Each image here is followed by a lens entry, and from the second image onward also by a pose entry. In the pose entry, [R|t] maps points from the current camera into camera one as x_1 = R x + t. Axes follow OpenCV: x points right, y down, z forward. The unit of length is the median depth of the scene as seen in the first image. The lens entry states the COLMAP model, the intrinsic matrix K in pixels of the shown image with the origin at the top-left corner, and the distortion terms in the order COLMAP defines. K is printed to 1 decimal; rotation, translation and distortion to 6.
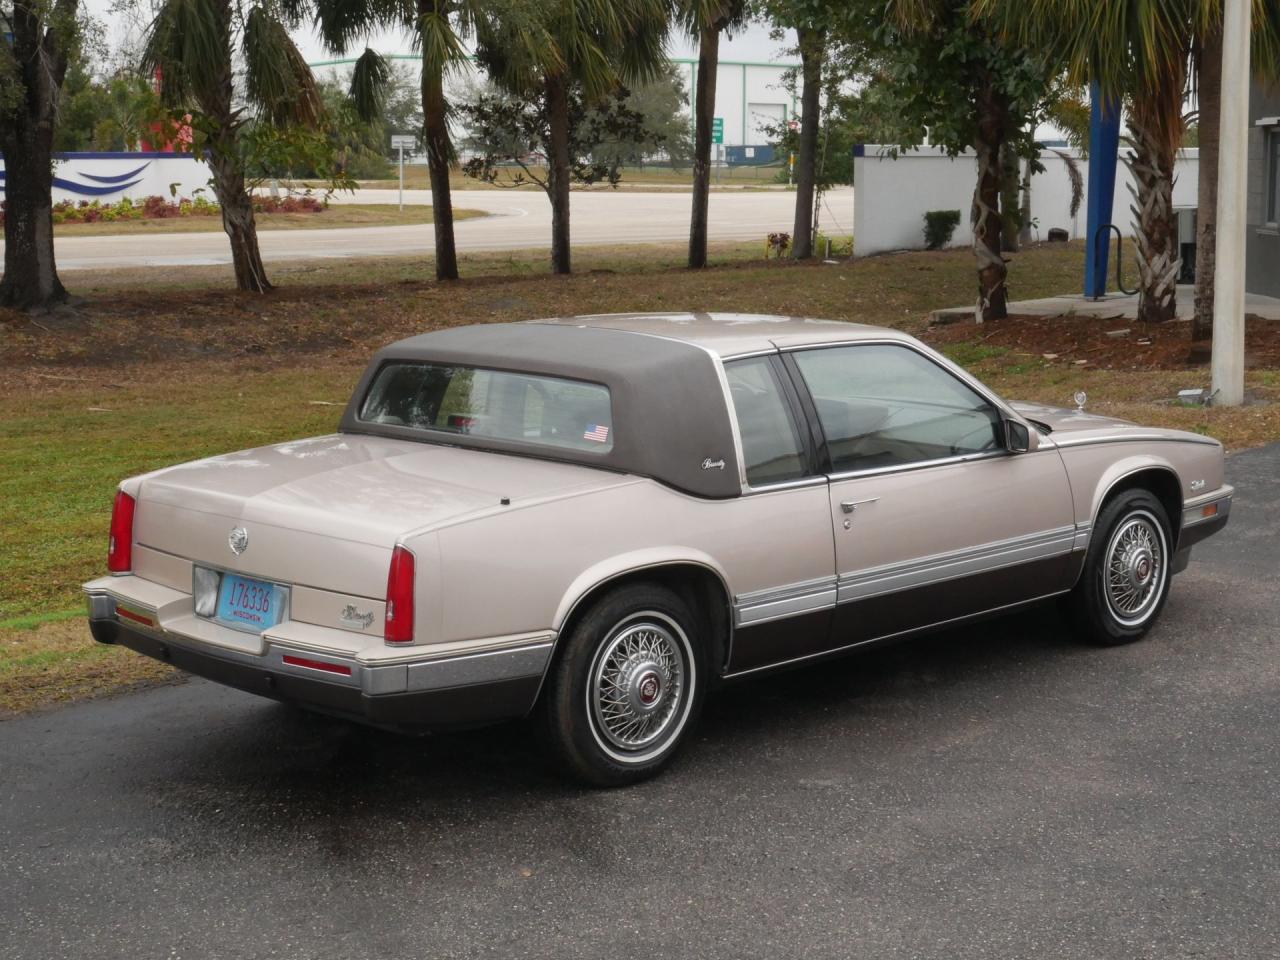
lens RADIAL K [[2024.9, 0, 647.1], [0, 2024.9, 474.8], [0, 0, 1]] dist [-0.002424, 0.000000]
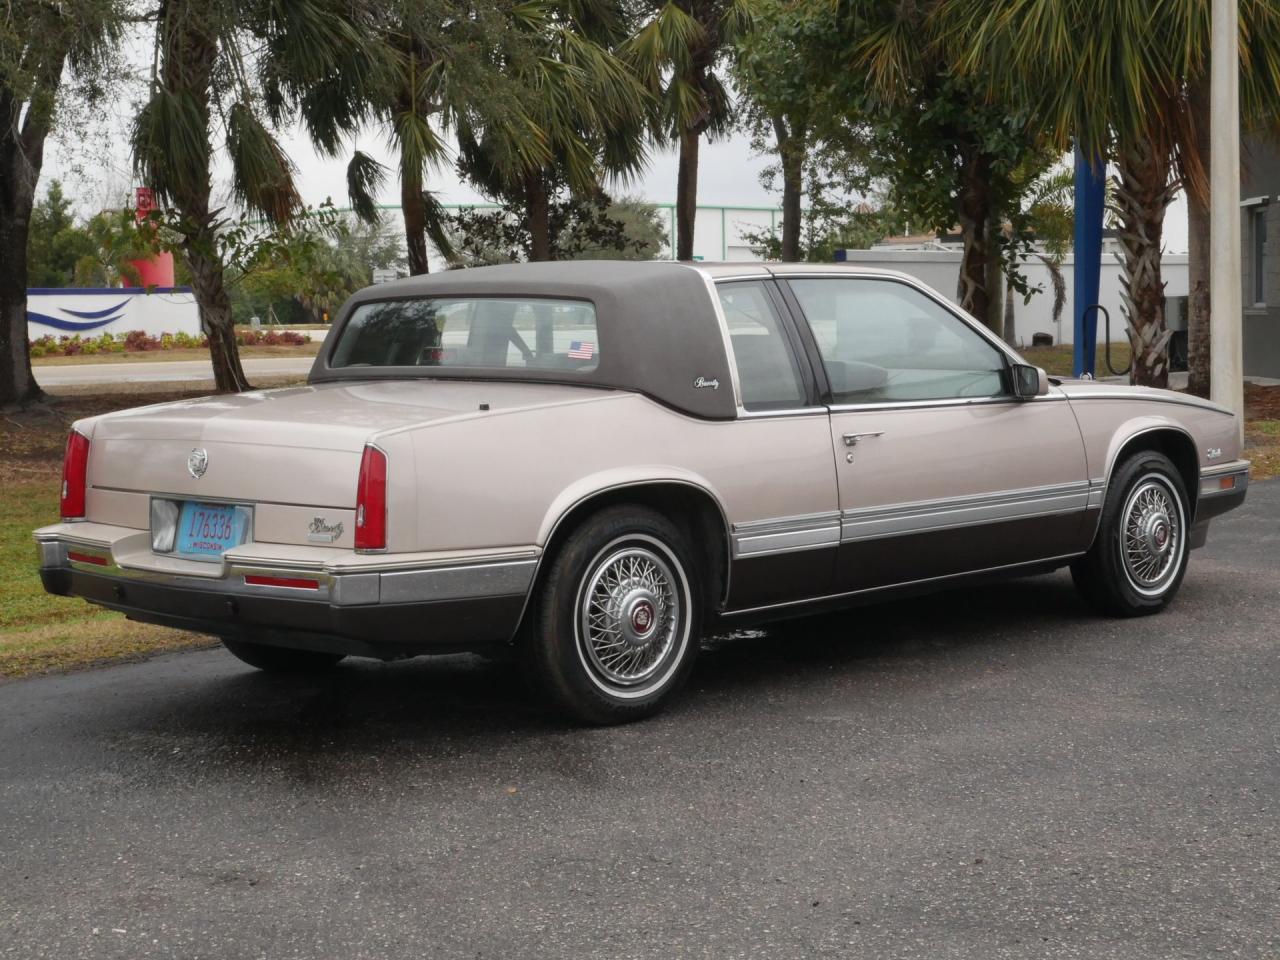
lens RADIAL K [[2024.9, 0, 646.1], [0, 2024.9, 485.3], [0, 0, 1]] dist [-0.002424, 0.000000]
pose [[0.999841, -0.016235, 0.007331, -0.002757], [0.016721, 0.997269, -0.071933, 0.103901], [-0.006143, 0.072044, 0.997383, 0.065411]]
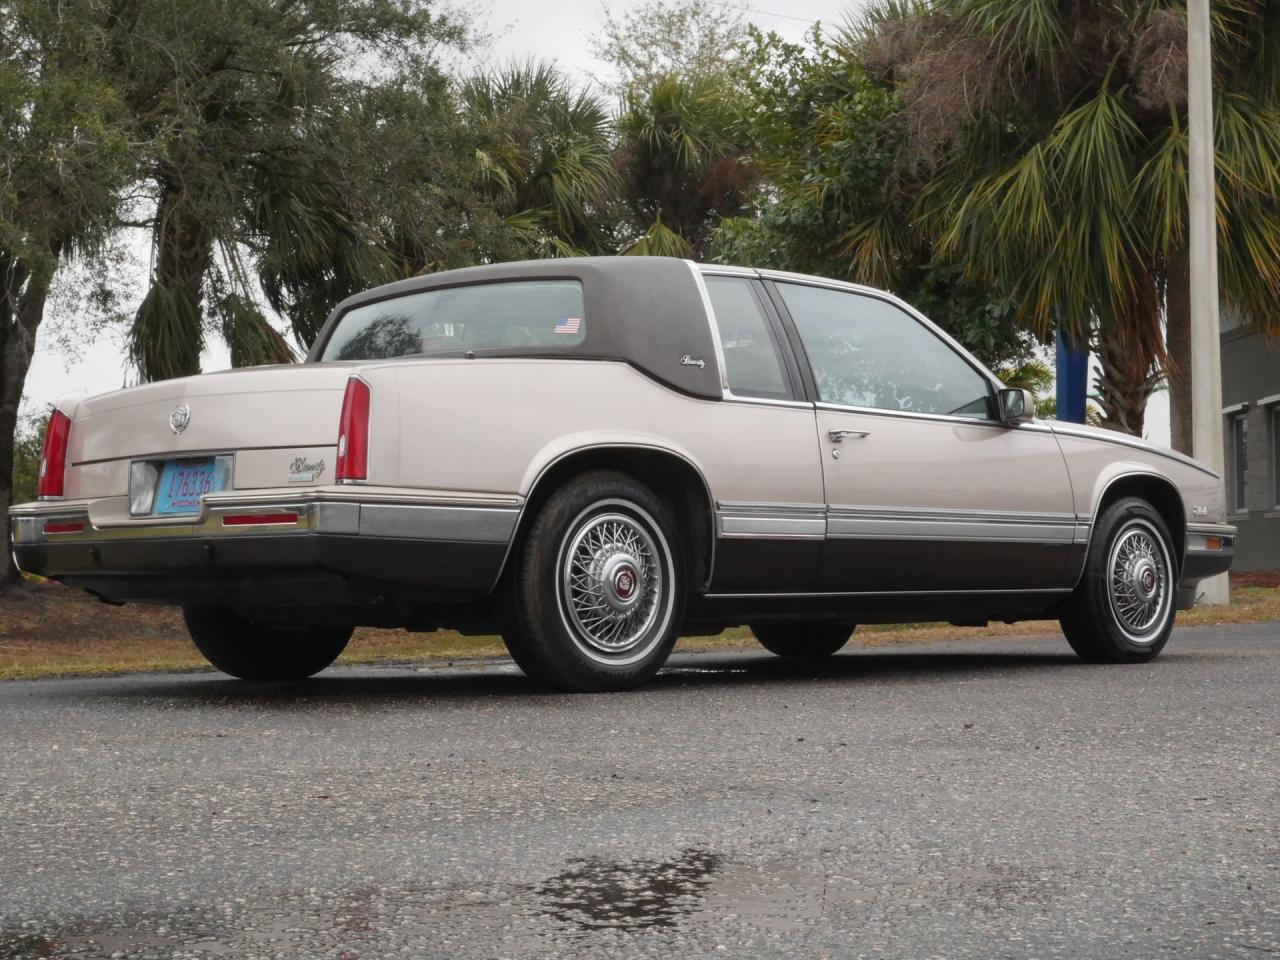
lens RADIAL K [[2024.9, 0, 644.2], [0, 2024.9, 524.9], [0, 0, 1]] dist [-0.002424, 0.000000]
pose [[0.999875, 0.000084, 0.015808, -0.004313], [0.002892, 0.982140, -0.188130, 0.233717], [-0.015541, 0.188152, 0.982017, 0.090677]]
